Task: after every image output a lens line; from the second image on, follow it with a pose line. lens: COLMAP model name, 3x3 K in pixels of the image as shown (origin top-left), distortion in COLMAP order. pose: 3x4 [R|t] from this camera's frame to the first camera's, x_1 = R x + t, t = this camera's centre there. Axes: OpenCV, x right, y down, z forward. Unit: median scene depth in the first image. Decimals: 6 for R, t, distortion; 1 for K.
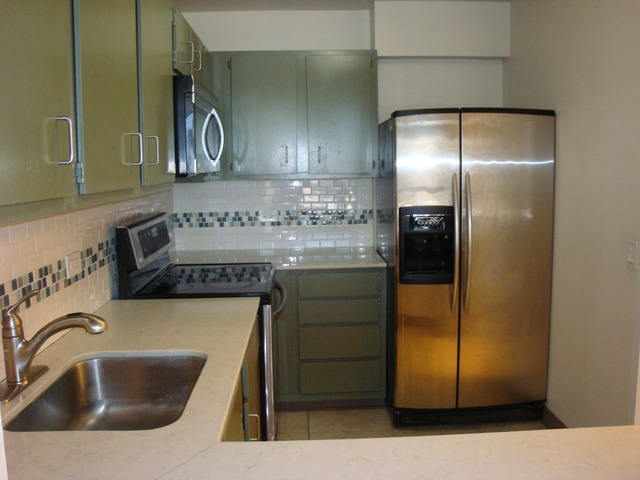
lens RADIAL K [[554.7, 0, 320.0], [0, 554.7, 240.0], [0, 0, 1]] dist [-0.193536, 0.000392]
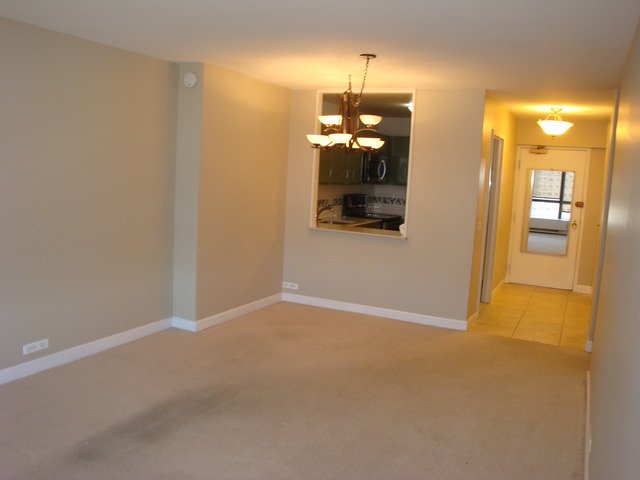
lens RADIAL K [[554.7, 0, 320.0], [0, 554.7, 240.0], [0, 0, 1]] dist [-0.193536, 0.000392]
pose [[0.876247, 0.121557, -0.466278, 0.725835], [-0.128672, 0.991547, 0.016688, 0.140113], [0.464365, 0.045374, 0.884481, -1.359792]]
